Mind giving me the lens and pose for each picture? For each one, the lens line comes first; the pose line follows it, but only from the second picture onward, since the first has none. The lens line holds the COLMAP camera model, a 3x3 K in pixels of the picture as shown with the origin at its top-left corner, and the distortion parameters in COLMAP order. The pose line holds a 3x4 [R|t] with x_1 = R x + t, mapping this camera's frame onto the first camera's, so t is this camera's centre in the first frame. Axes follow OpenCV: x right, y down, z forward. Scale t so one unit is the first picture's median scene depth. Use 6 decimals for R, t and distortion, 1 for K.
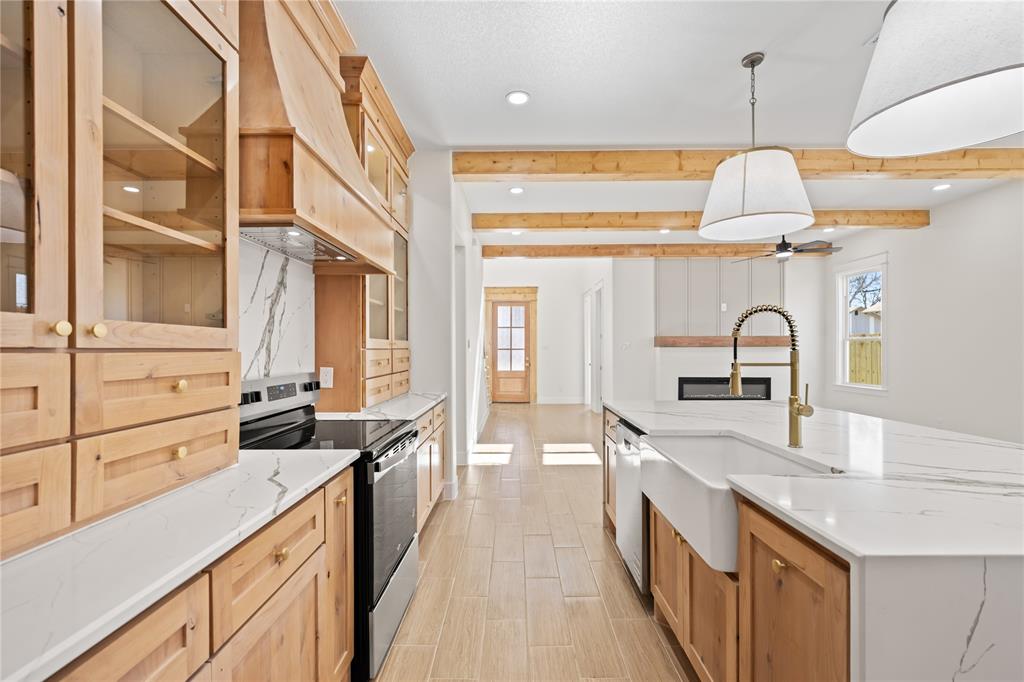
lens RADIAL K [[452.2, 0, 513.5], [0, 452.2, 351.8], [0, 0, 1]] dist [-0.001493, -0.000187]
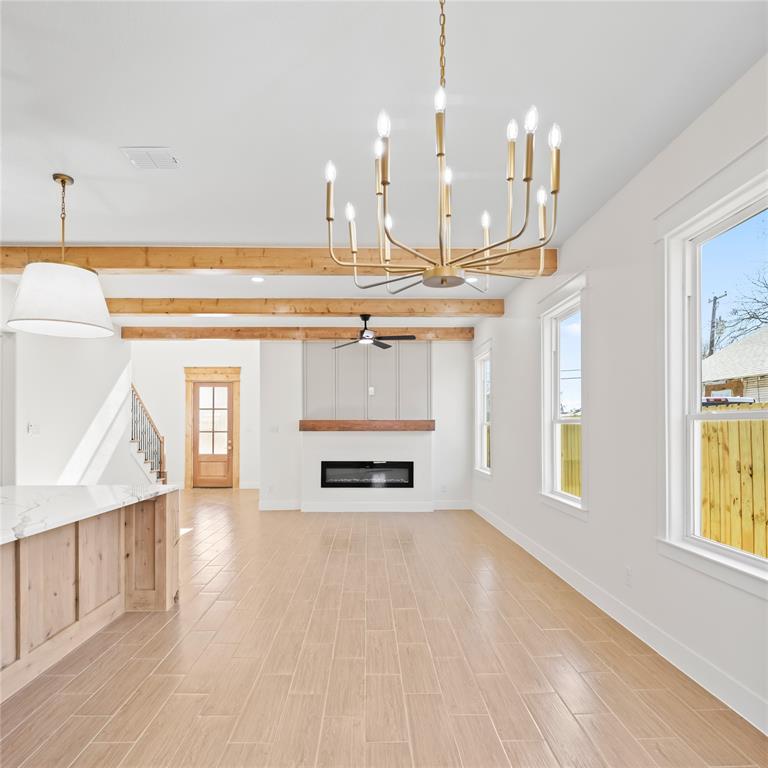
lens RADIAL K [[494.5, 0, 384.0], [0, 494.5, 424.0], [0, 0, 1]] dist [-0.000374, -0.000950]
pose [[0.999654, 0.003375, 0.026087, 0.980155], [-0.002965, 0.999871, -0.015756, -0.019340], [-0.026137, 0.015674, 0.999535, -0.174430]]
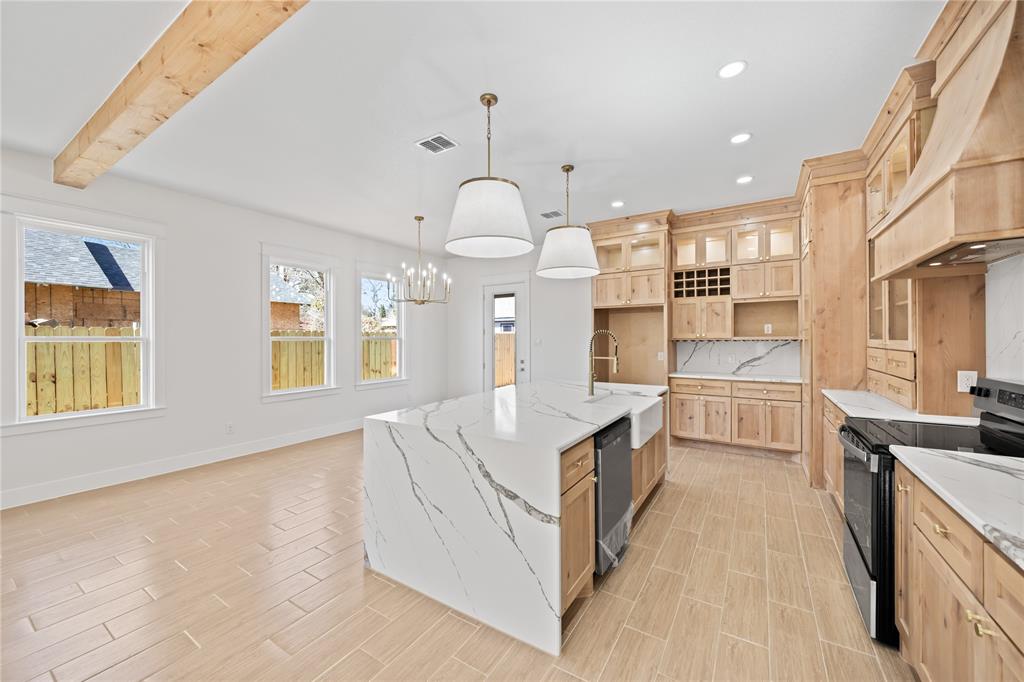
lens RADIAL K [[390.4, 0, 512.0], [0, 390.4, 341.0], [0, 0, 1]] dist [0.000691, -0.000372]
pose [[-0.847234, 0.010287, 0.531121, -0.025881], [0.015193, 0.999873, 0.004871, -0.030759], [-0.531003, 0.012196, -0.847282, 1.423591]]
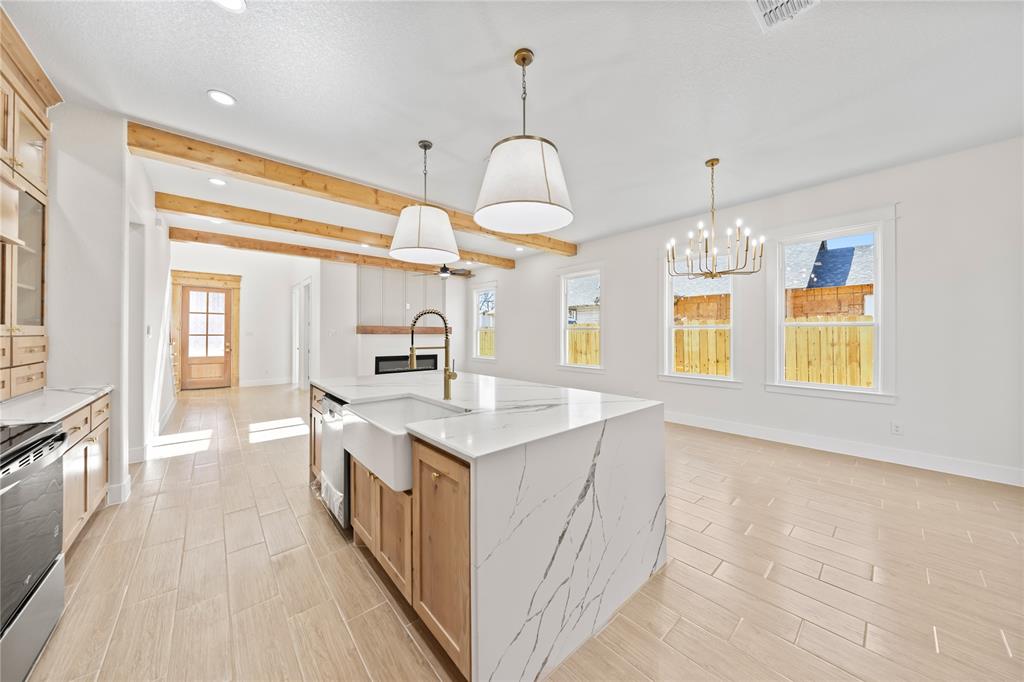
lens RADIAL K [[341.4, 0, 511.2], [0, 341.4, 332.2], [0, 0, 1]] dist [-0.008026, 0.000193]
pose [[0.747238, 0.009275, 0.664491, -0.004025], [-0.000039, 0.999903, -0.013912, -0.004818], [-0.664556, 0.010370, 0.747166, -0.024648]]
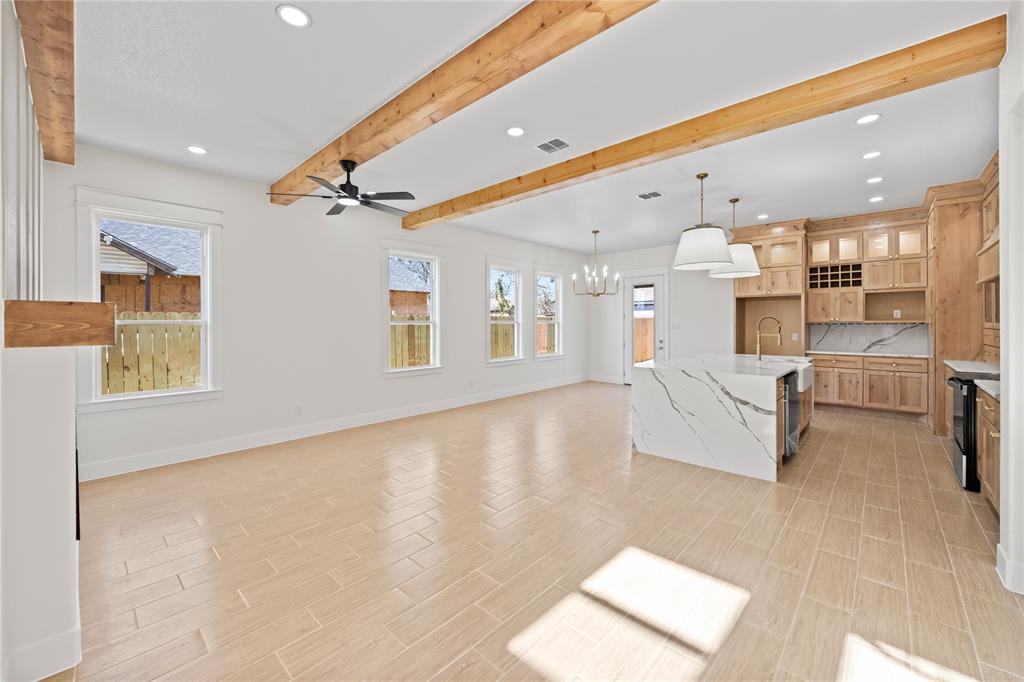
lens RADIAL K [[407.0, 0, 514.7], [0, 407.0, 326.1], [0, 0, 1]] dist [-0.001219, 0.000310]
pose [[-0.742744, 0.008225, 0.669525, -0.008277], [0.014750, 0.999883, 0.004080, -0.032308], [-0.669413, 0.012906, -0.742778, 2.190085]]
